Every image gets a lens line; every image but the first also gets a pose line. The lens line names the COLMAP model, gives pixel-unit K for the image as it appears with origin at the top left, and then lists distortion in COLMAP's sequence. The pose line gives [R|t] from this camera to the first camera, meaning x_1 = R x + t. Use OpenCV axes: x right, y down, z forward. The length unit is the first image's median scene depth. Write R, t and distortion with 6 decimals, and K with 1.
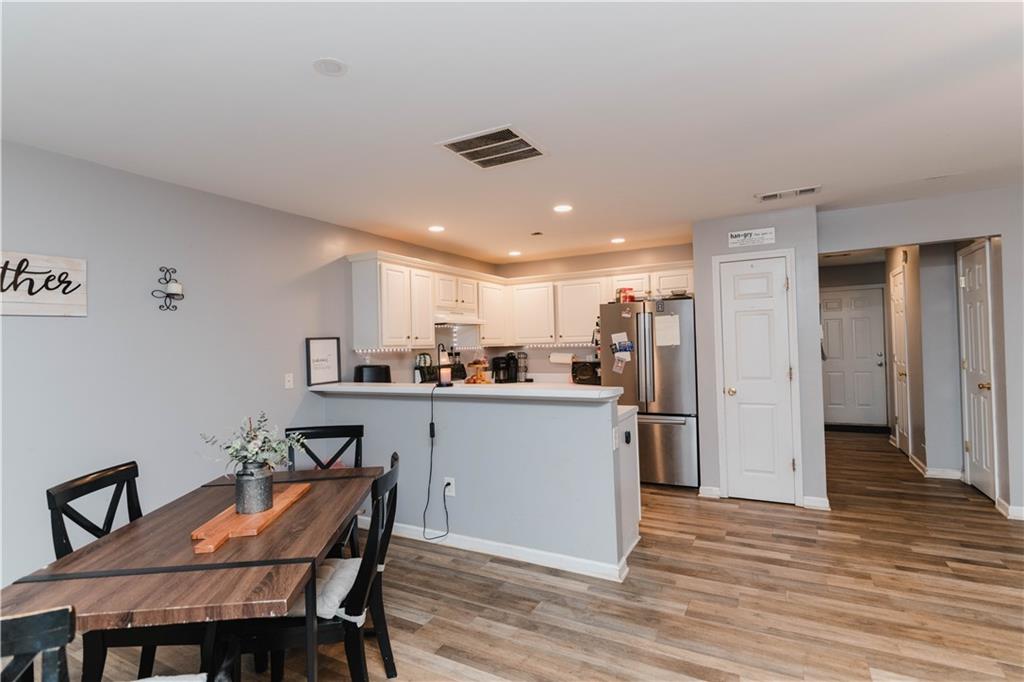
lens RADIAL K [[496.0, 0, 516.1], [0, 496.0, 338.5], [0, 0, 1]] dist [-0.001777, 0.000962]
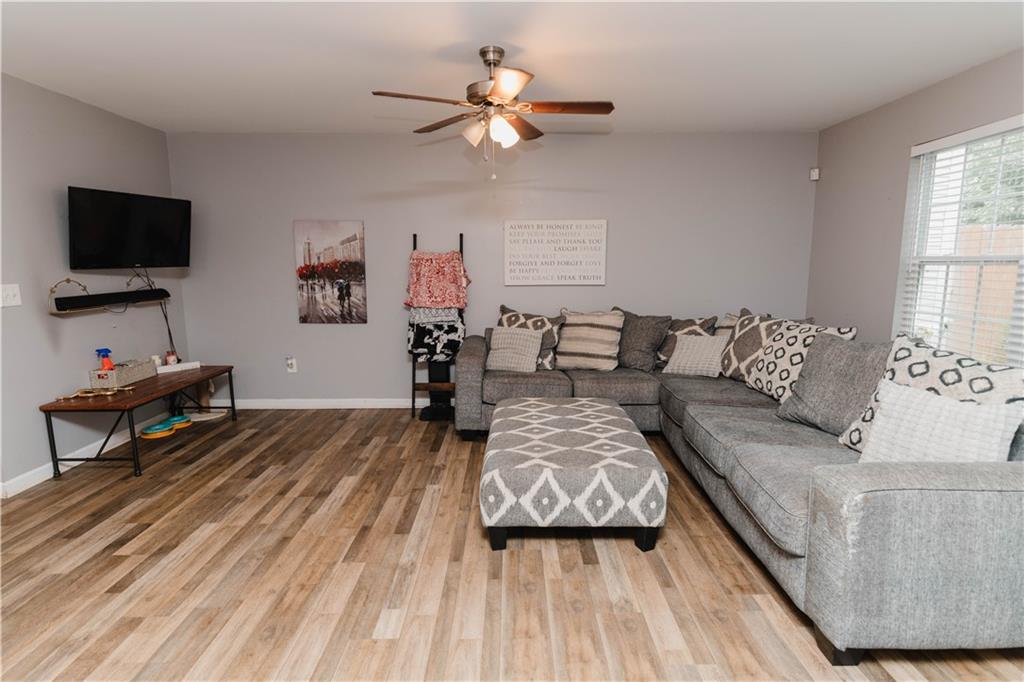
lens RADIAL K [[504.3, 0, 516.1], [0, 504.3, 338.6], [0, 0, 1]] dist [-0.001368, -0.000234]
pose [[-0.484304, -0.098624, 0.869323, -0.075858], [0.007492, 0.993122, 0.116843, 0.023836], [-0.874868, 0.063100, -0.480235, 0.698325]]
